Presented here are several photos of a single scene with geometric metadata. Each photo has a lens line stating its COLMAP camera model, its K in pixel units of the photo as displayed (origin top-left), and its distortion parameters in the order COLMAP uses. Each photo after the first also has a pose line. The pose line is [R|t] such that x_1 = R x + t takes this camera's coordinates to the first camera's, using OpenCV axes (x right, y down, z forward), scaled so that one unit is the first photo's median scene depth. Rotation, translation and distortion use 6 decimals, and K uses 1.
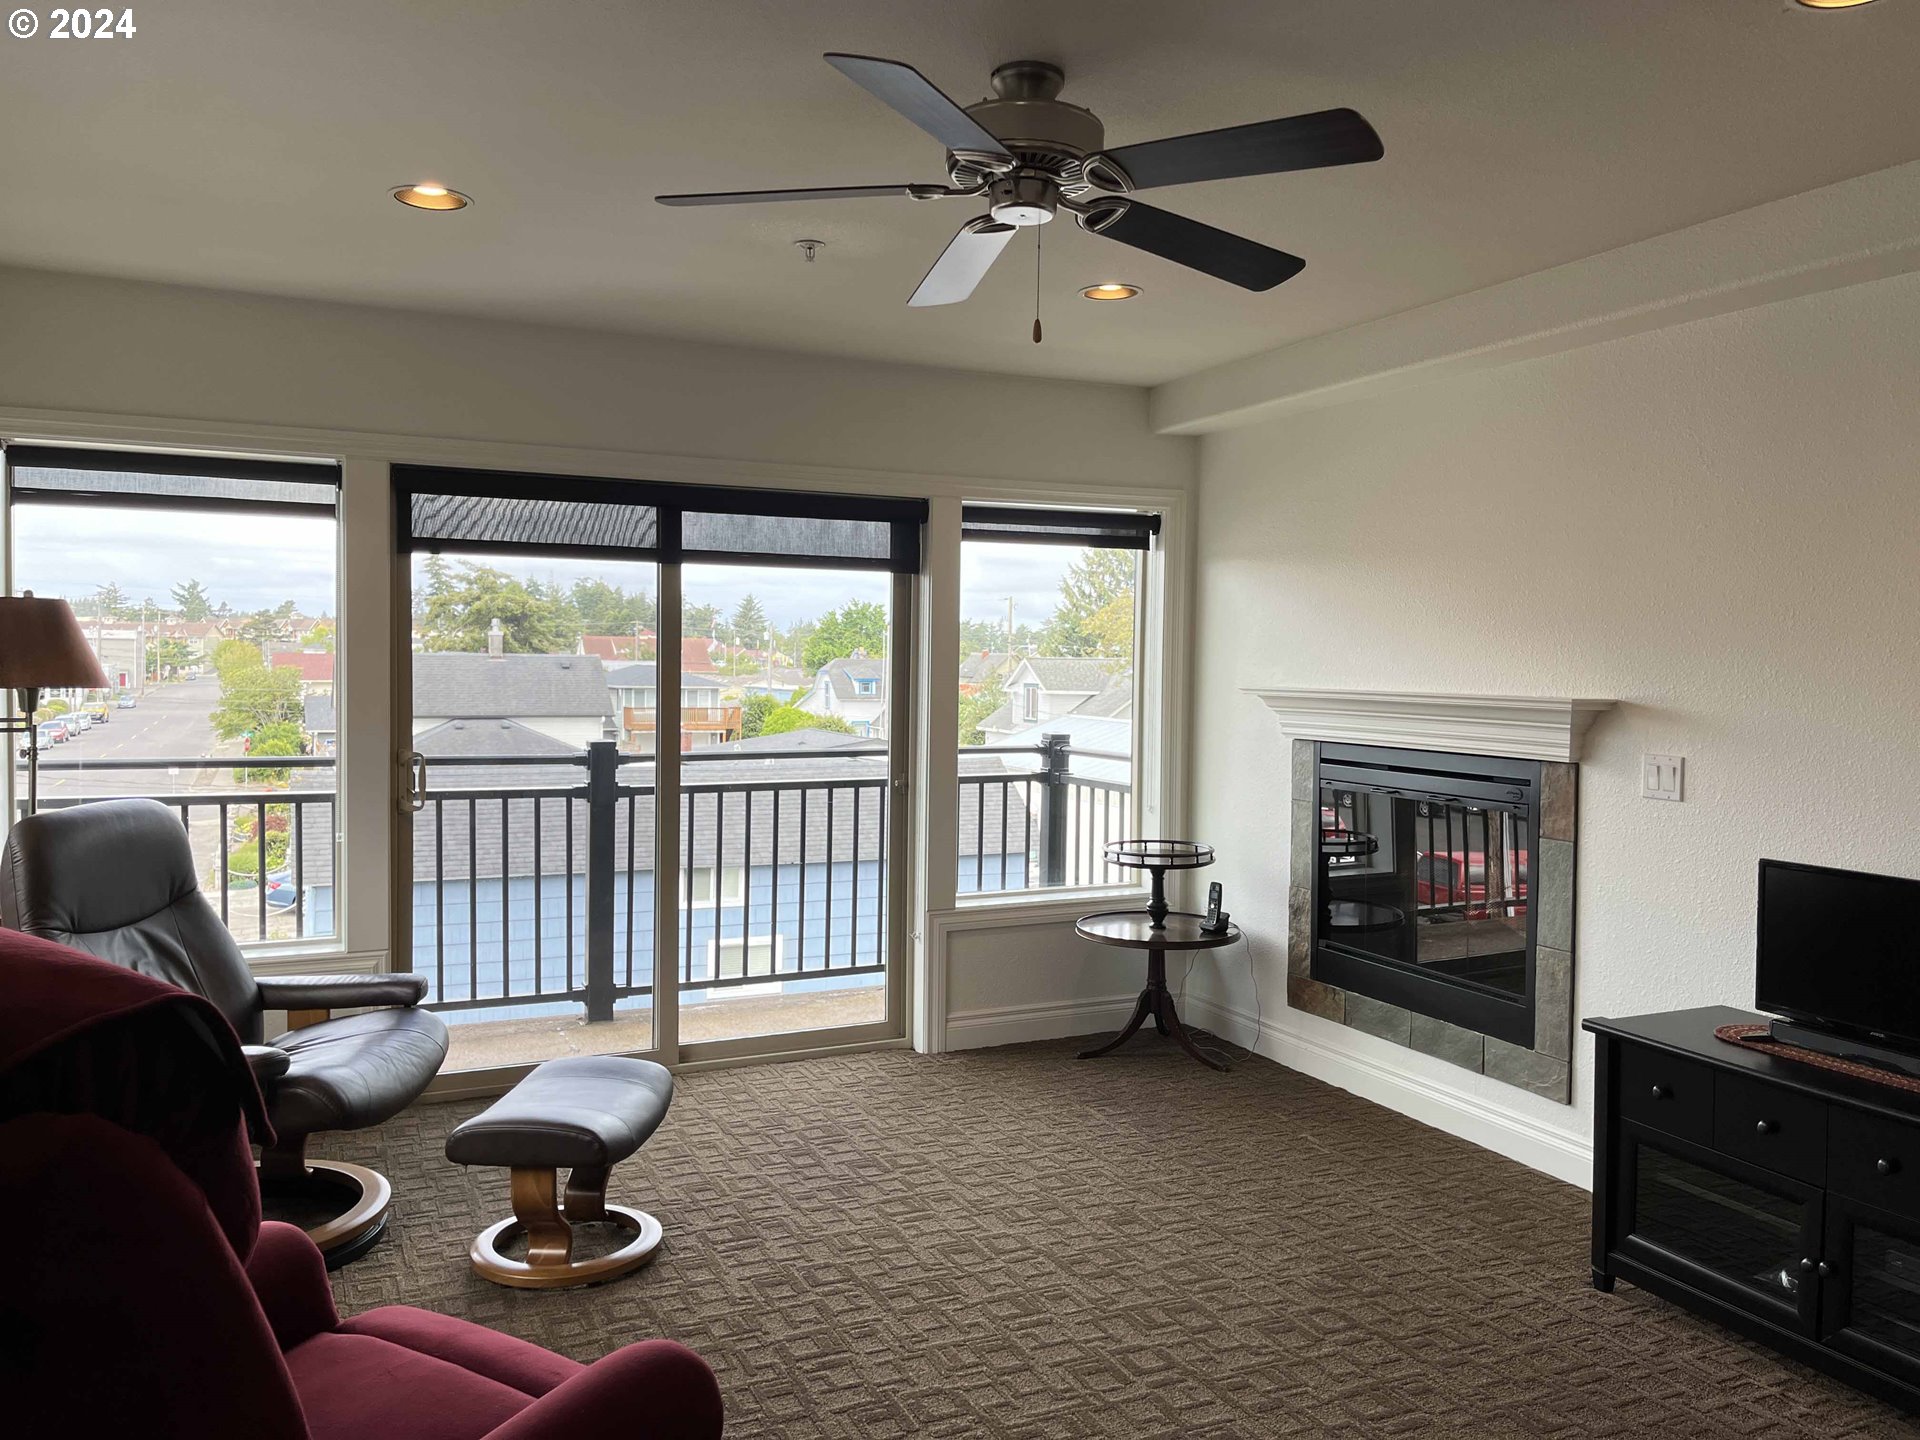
lens RADIAL K [[1427.1, 0, 969.9], [0, 1427.1, 717.0], [0, 0, 1]] dist [0.093645, -0.113764]
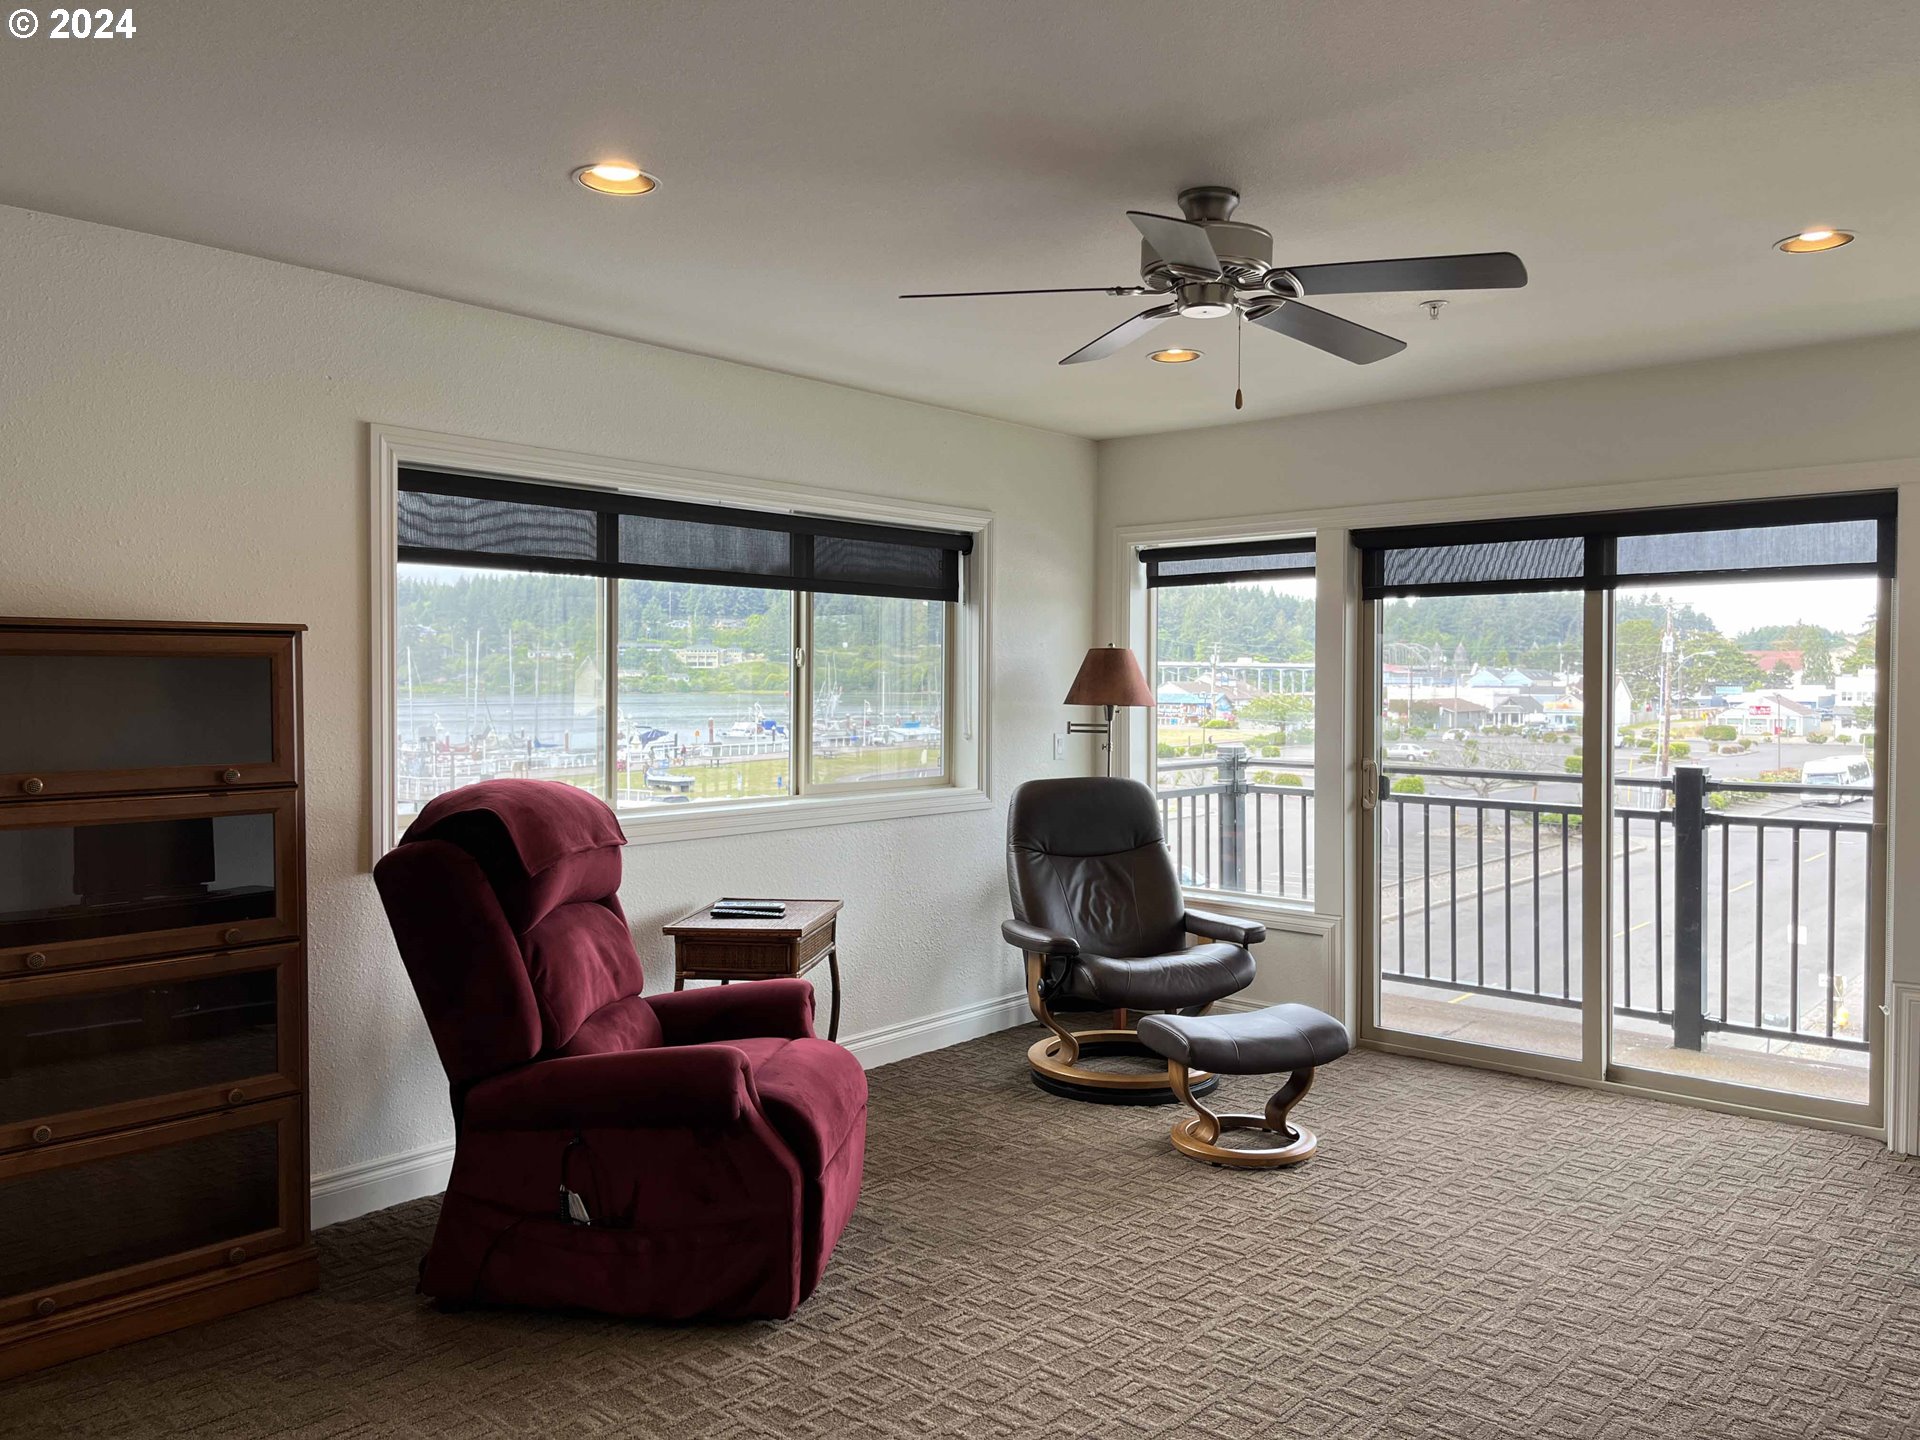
lens RADIAL K [[1427.1, 0, 969.9], [0, 1427.1, 717.0], [0, 0, 1]] dist [0.093645, -0.113764]
pose [[0.425907, 0.014058, -0.904658, 0.544973], [-0.030625, 0.999530, 0.001114, -0.003514], [0.904248, 0.027230, 0.426138, 0.155833]]
